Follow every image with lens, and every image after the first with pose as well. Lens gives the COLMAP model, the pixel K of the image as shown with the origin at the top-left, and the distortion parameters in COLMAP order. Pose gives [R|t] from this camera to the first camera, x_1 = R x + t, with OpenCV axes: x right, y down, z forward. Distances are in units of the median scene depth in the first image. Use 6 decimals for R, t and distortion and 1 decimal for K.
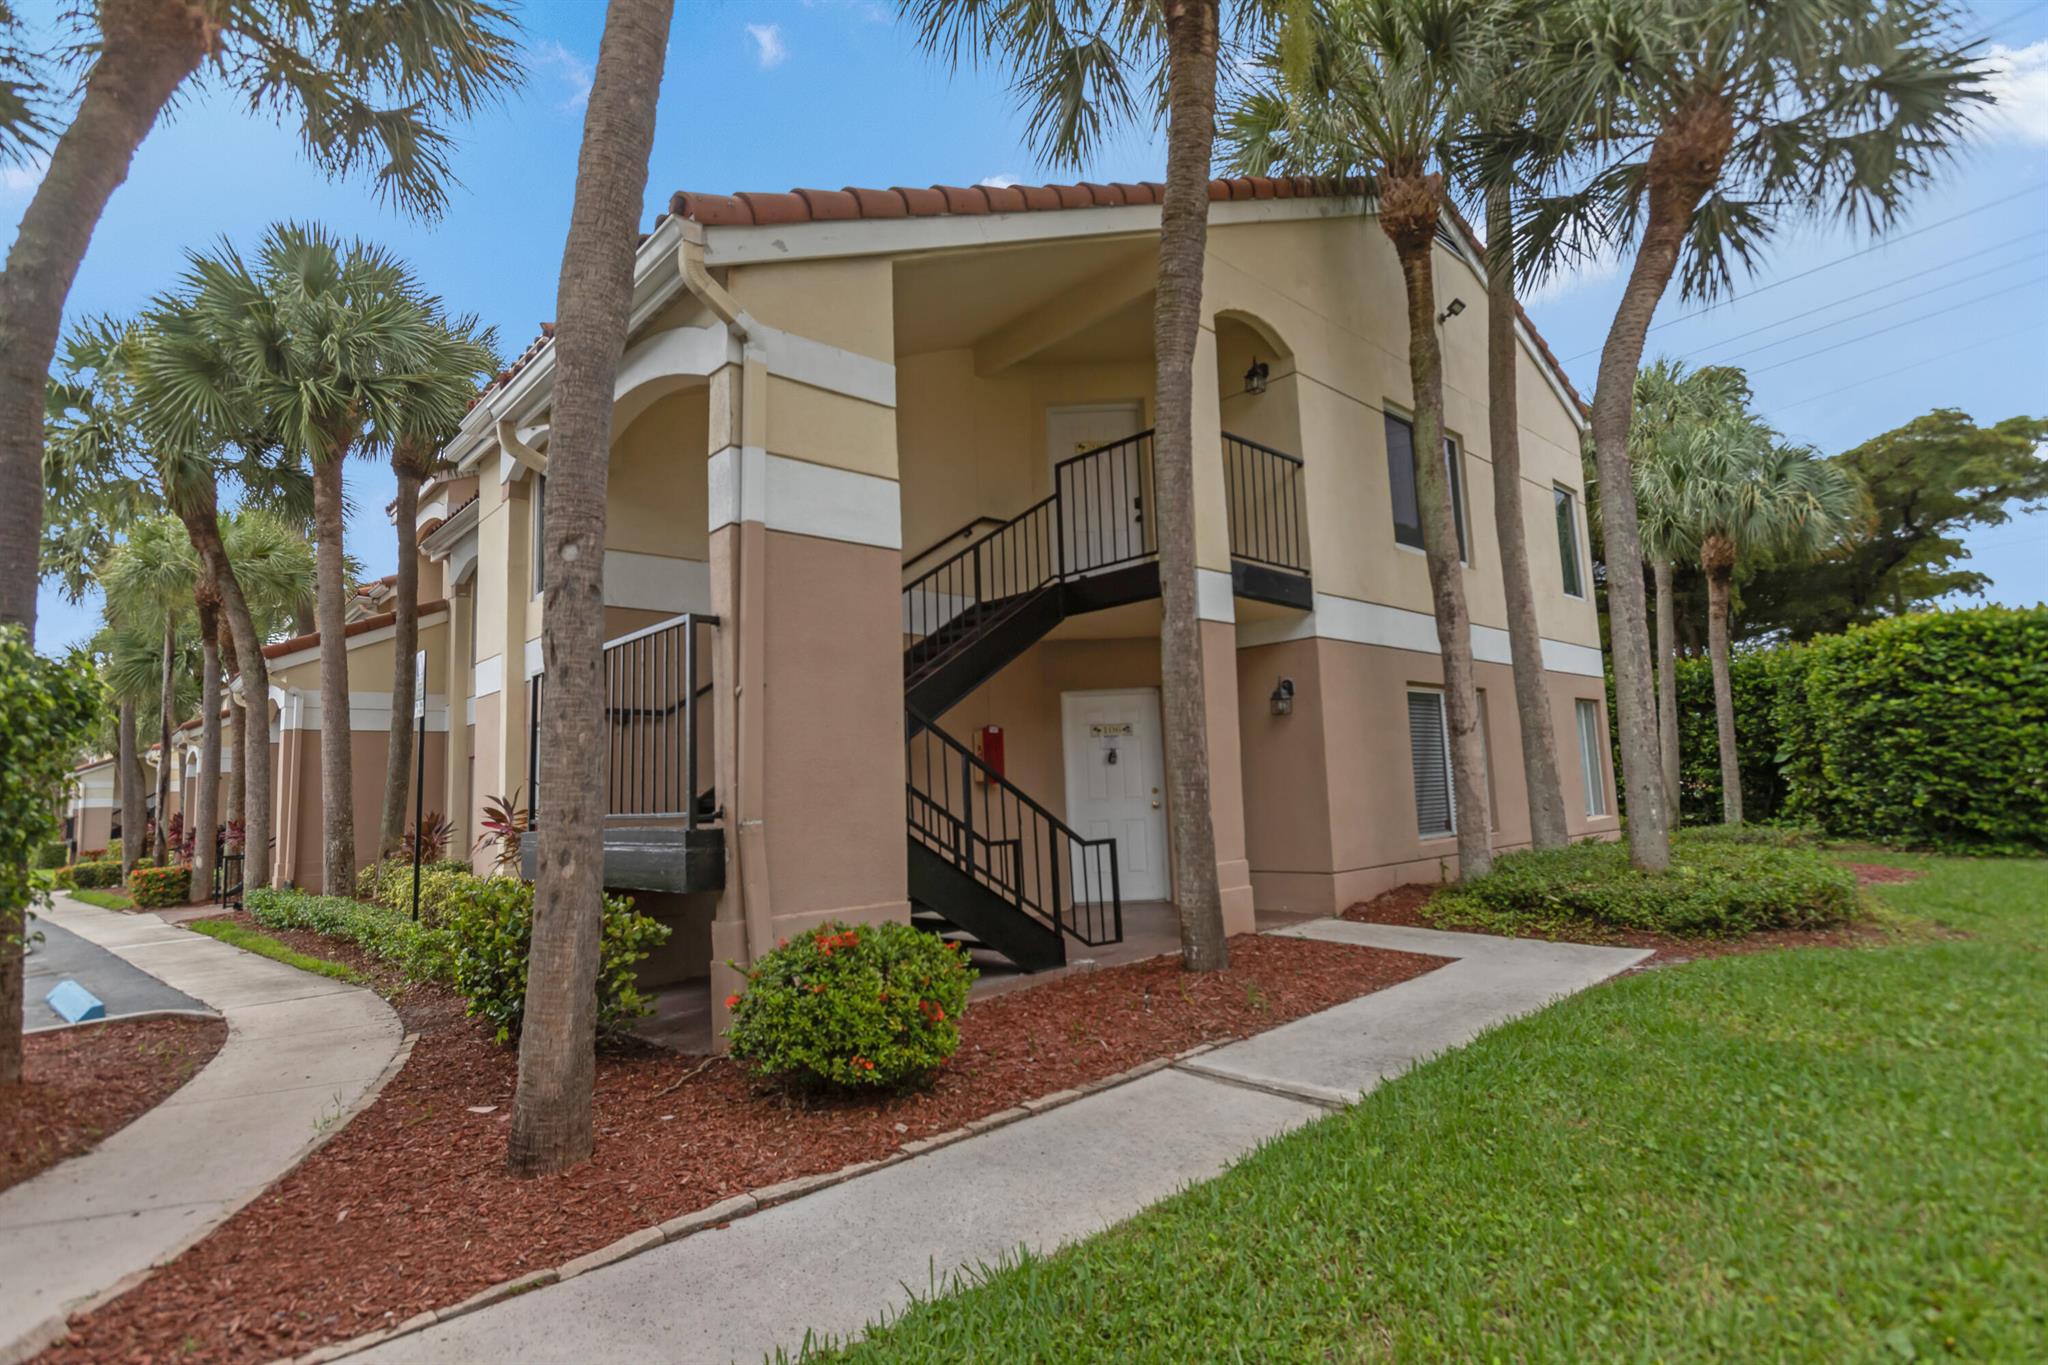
lens RADIAL K [[1024.7, 0, 1024.0], [0, 1024.7, 682.5], [0, 0, 1]] dist [-0.005067, -0.000114]
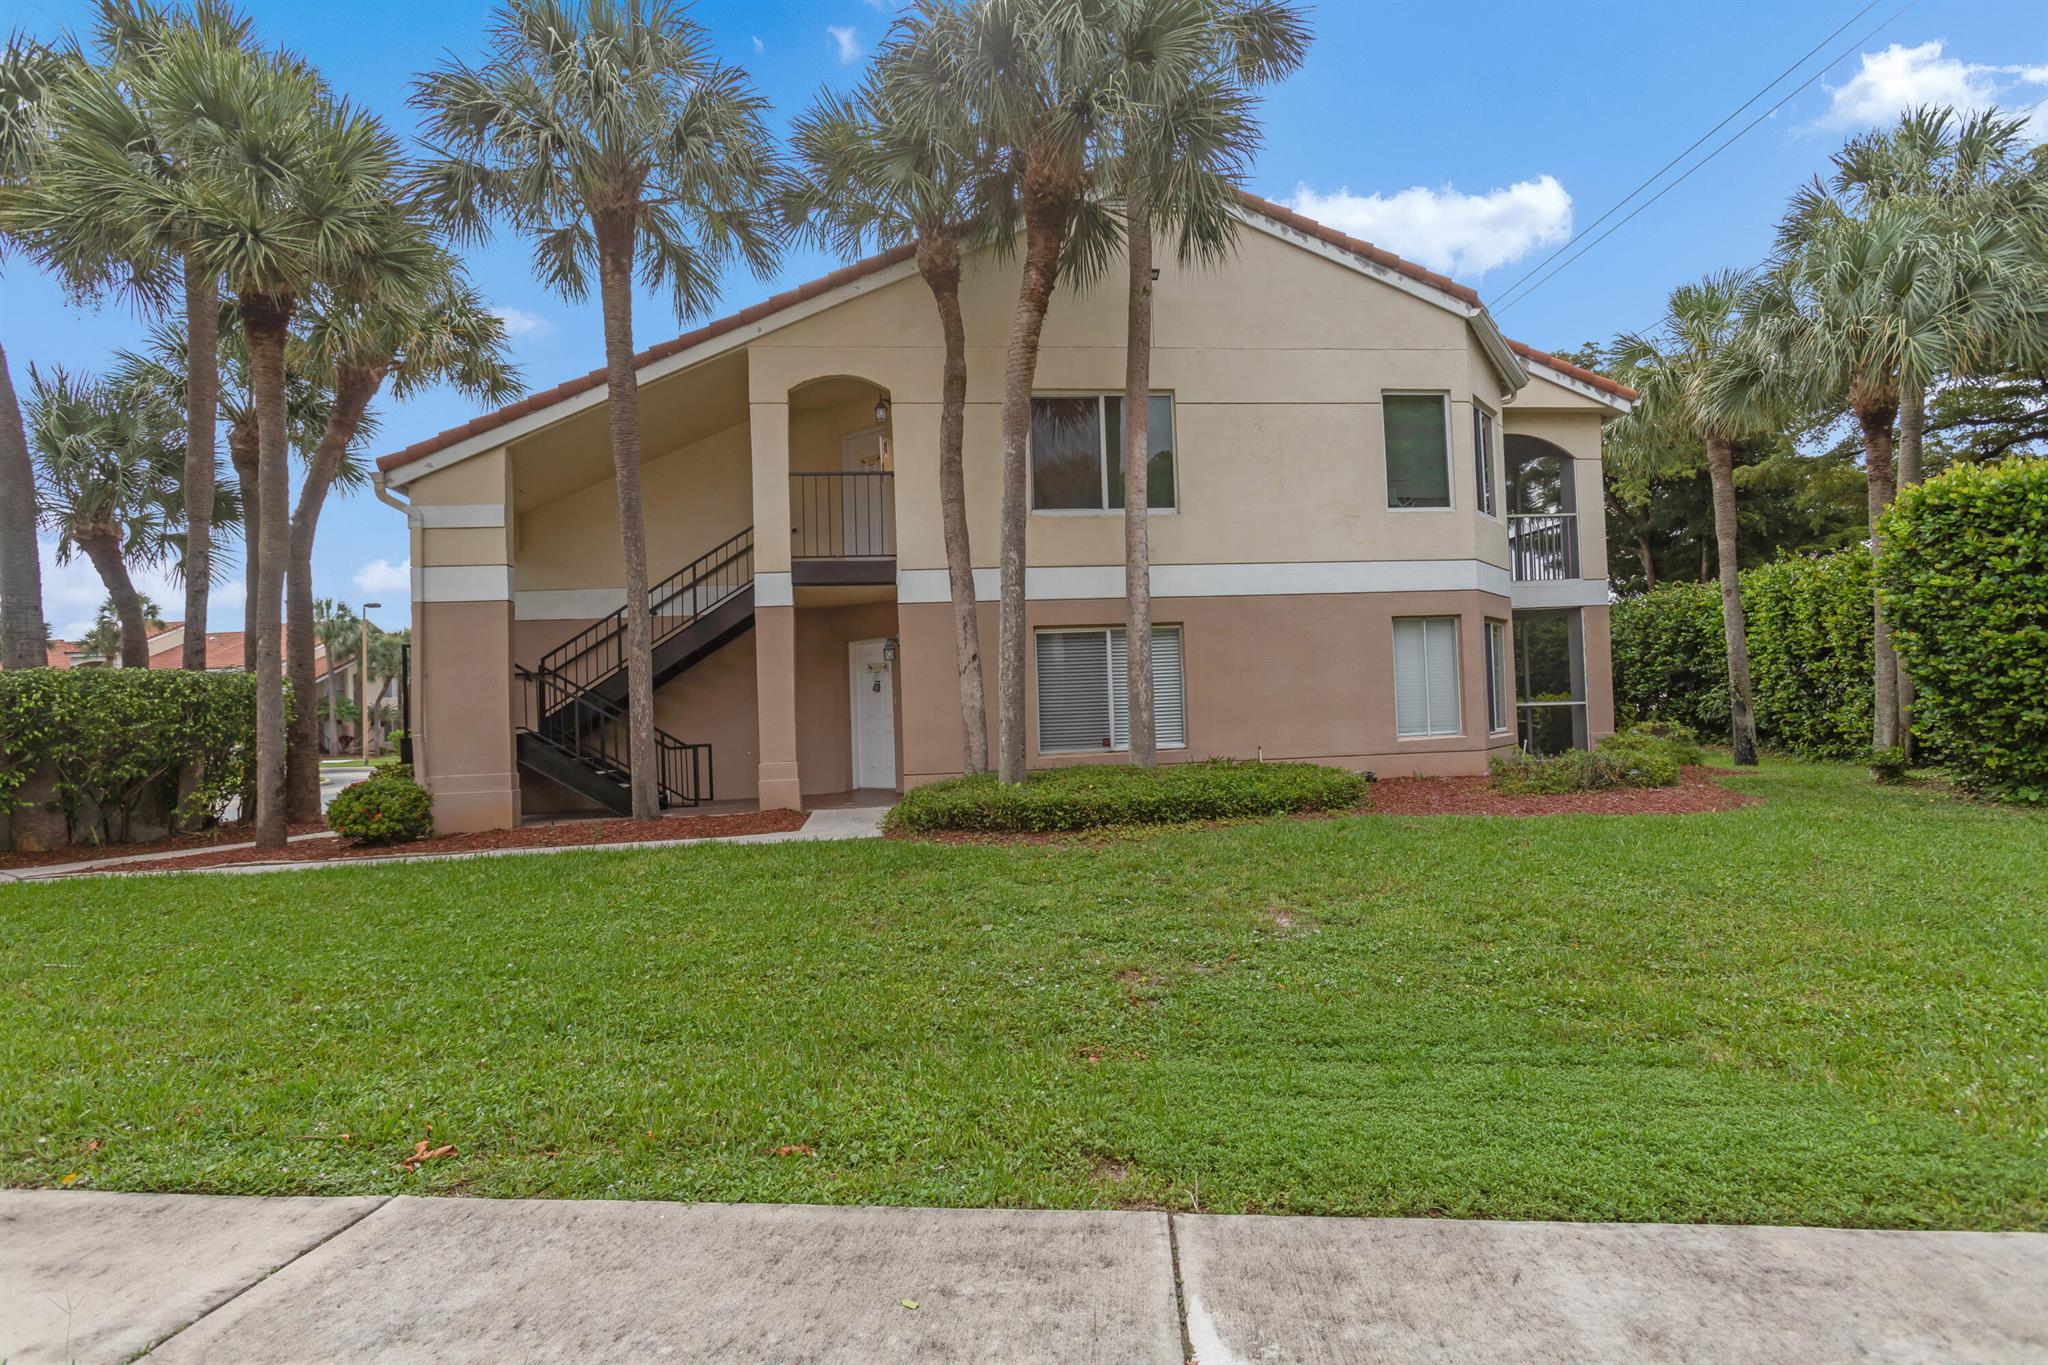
lens RADIAL K [[1024.7, 0, 1024.0], [0, 1024.7, 682.5], [0, 0, 1]] dist [-0.005067, -0.000114]
pose [[0.802607, 0.001264, -0.596507, 1.266414], [0.070877, 0.992711, 0.097470, -0.061727], [0.592283, -0.120509, 0.796667, -0.010686]]
